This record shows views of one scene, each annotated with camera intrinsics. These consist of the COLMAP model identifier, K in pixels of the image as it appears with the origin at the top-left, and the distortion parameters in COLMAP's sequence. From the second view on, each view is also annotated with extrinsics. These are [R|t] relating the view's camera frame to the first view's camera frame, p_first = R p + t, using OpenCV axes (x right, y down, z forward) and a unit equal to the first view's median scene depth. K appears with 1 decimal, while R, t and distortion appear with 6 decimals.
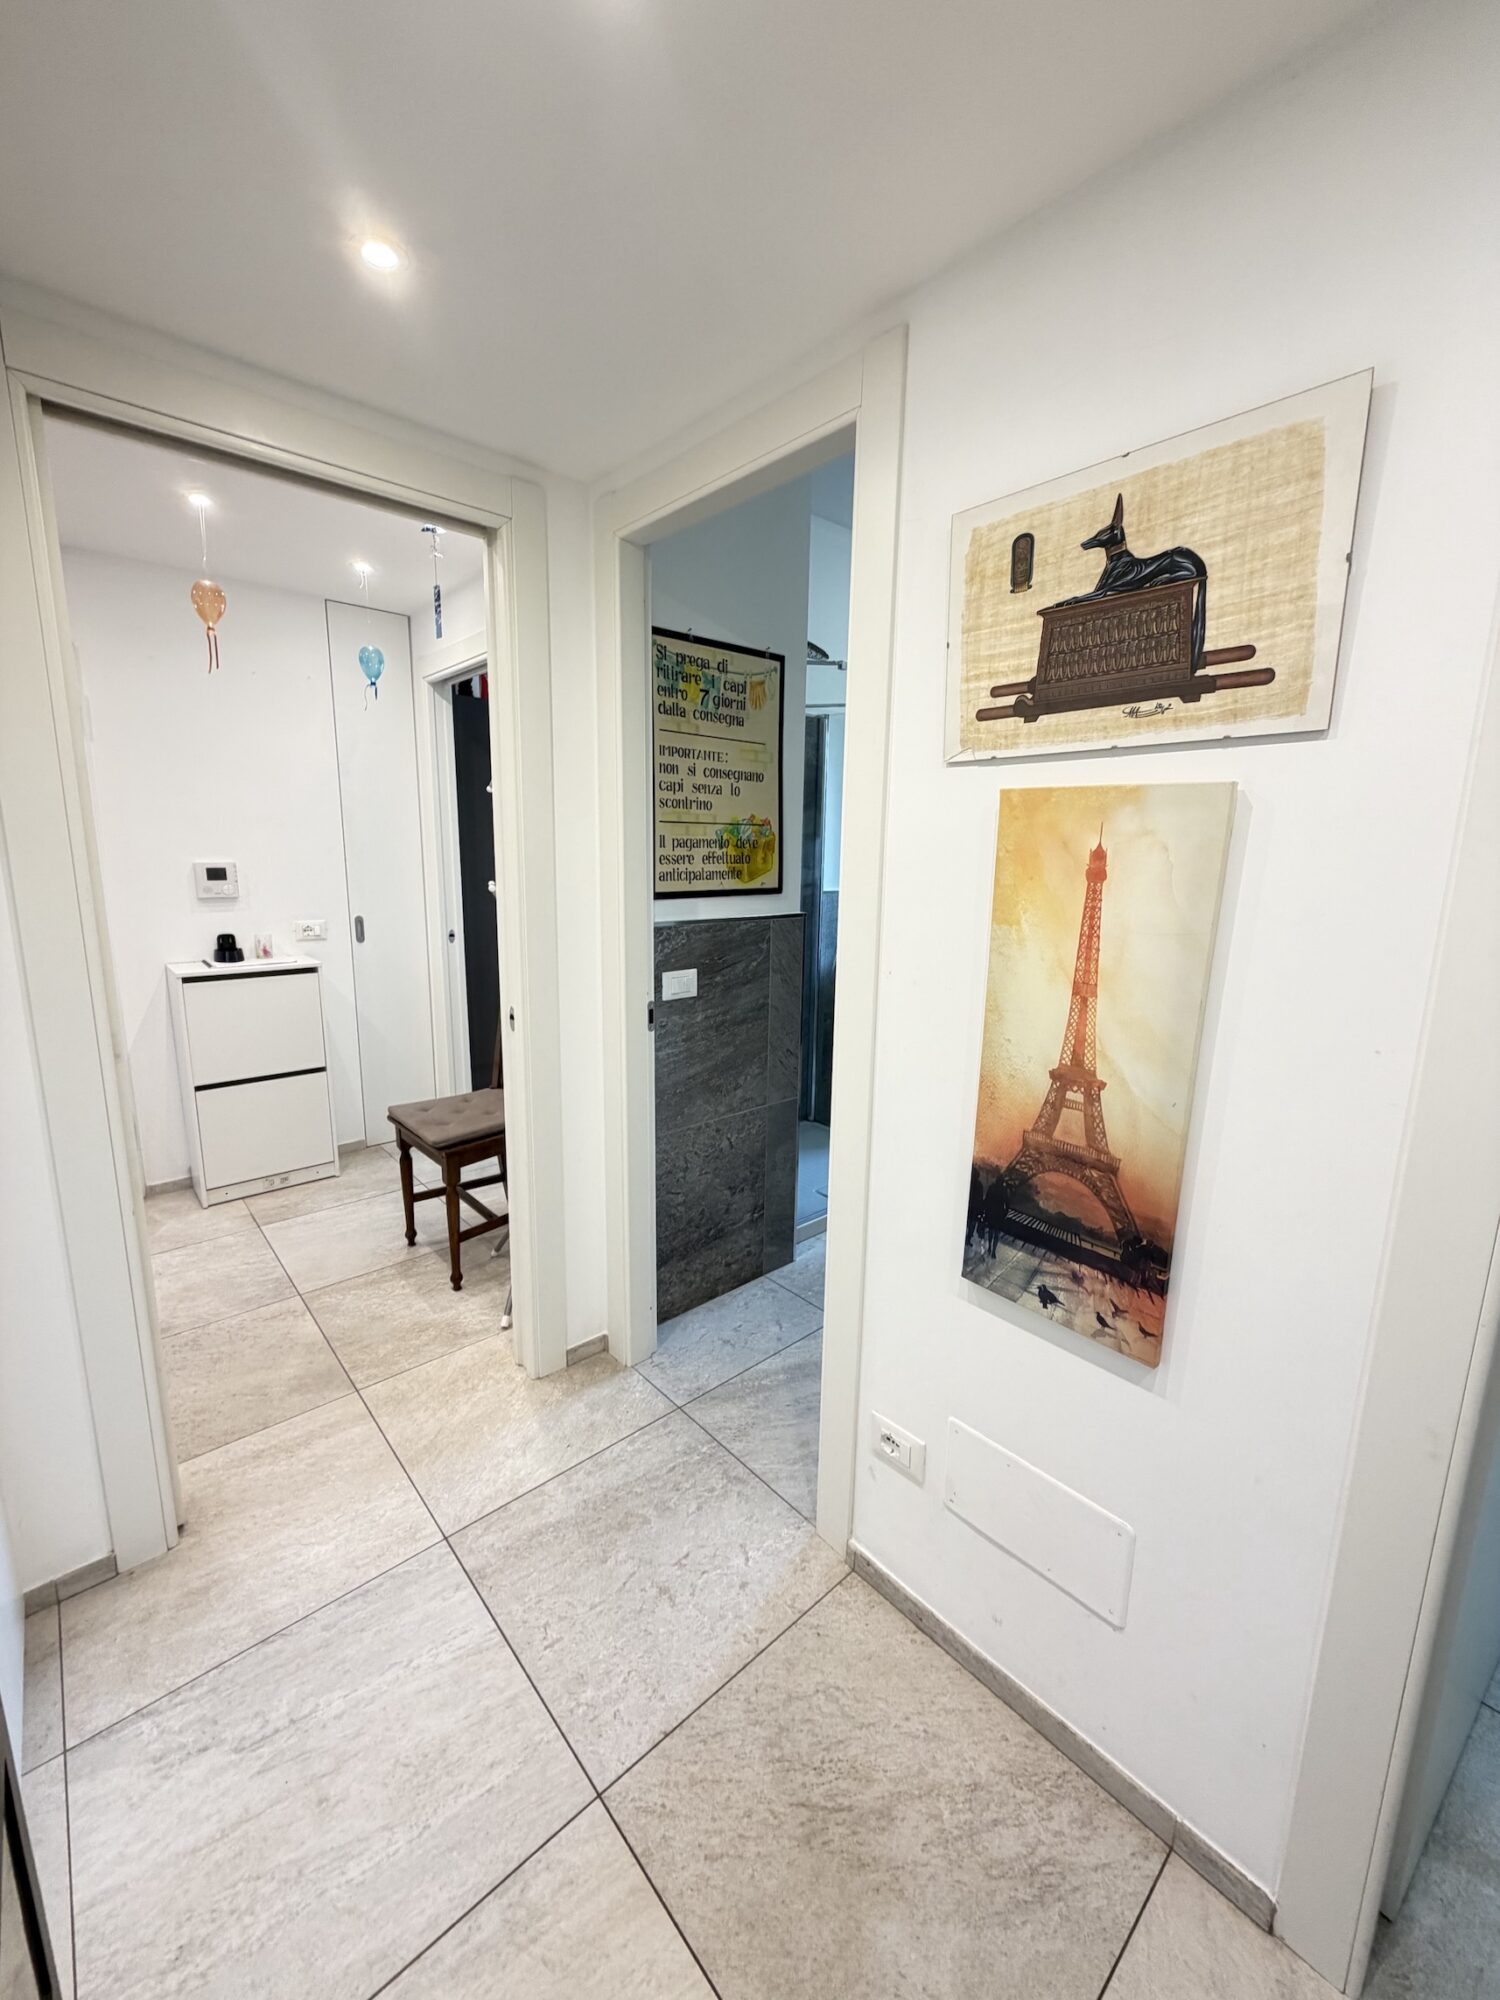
lens RADIAL K [[793.9, 0, 749.4], [0, 793.9, 995.3], [0, 0, 1]] dist [-0.001495, 0.000509]
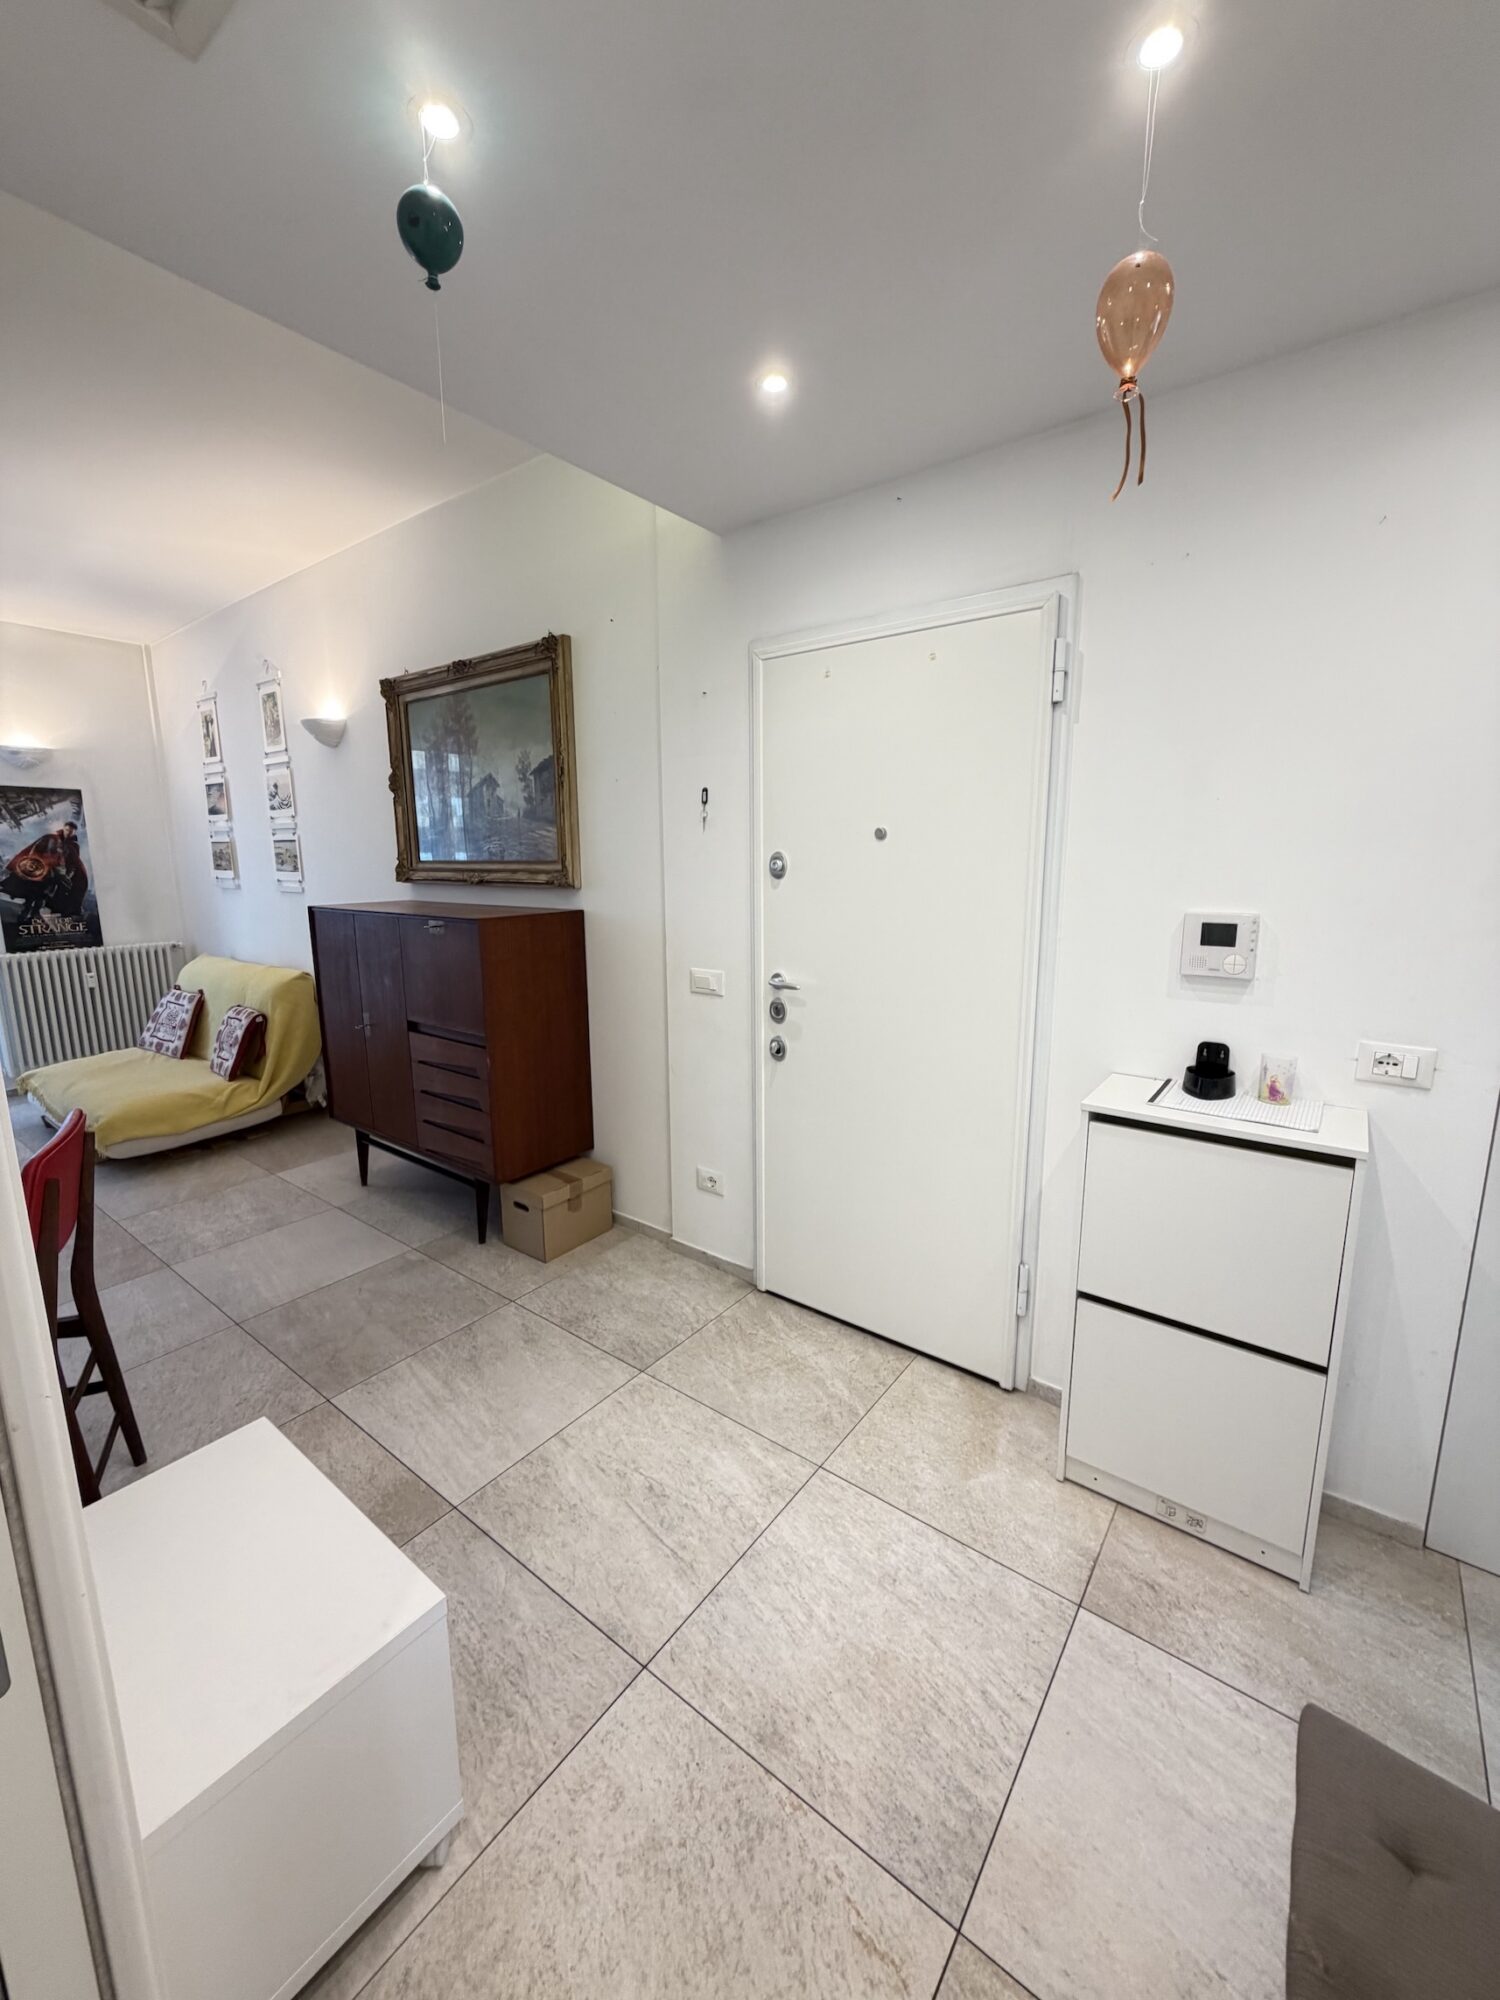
lens RADIAL K [[793.9, 0, 749.4], [0, 793.9, 995.3], [0, 0, 1]] dist [-0.001495, 0.000509]
pose [[0.192366, 0.159451, -0.968282, -0.363126], [-0.170952, 0.977068, 0.126936, -0.227885], [0.966318, 0.141112, 0.215214, 1.045036]]
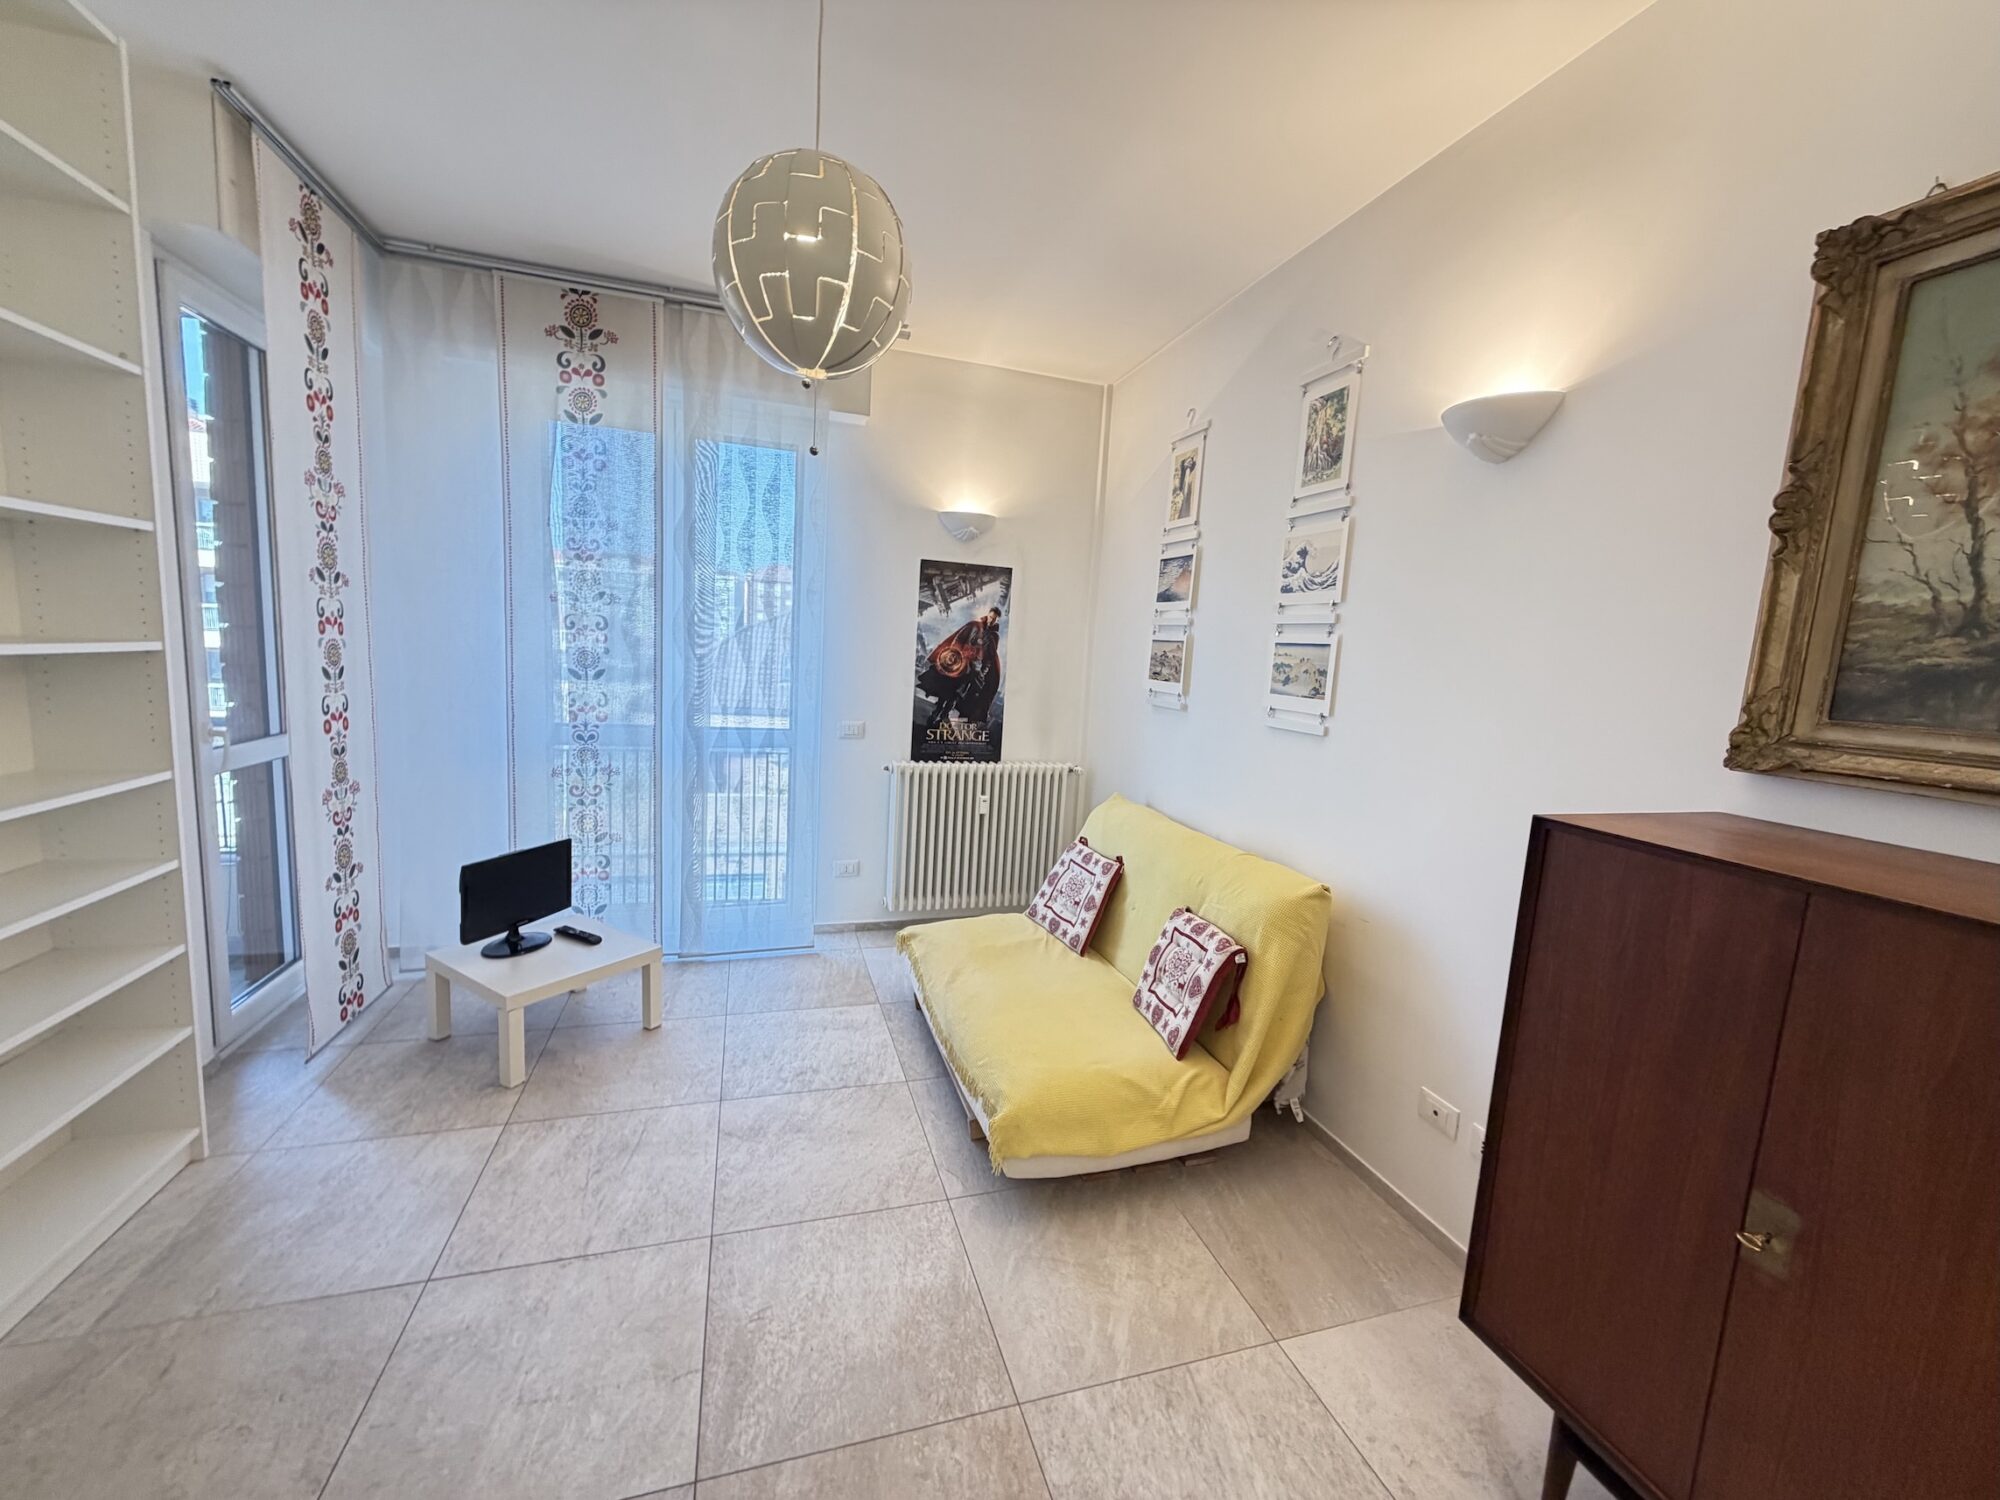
lens RADIAL K [[793.6, 0, 996.6], [0, 793.6, 751.4], [0, 0, 1]] dist [-0.000562, 0.000105]
pose [[-0.416549, 0.081038, -0.905494, -1.601141], [-0.227465, 0.955048, 0.190112, -0.093849], [0.880197, 0.285159, -0.379391, 0.189717]]
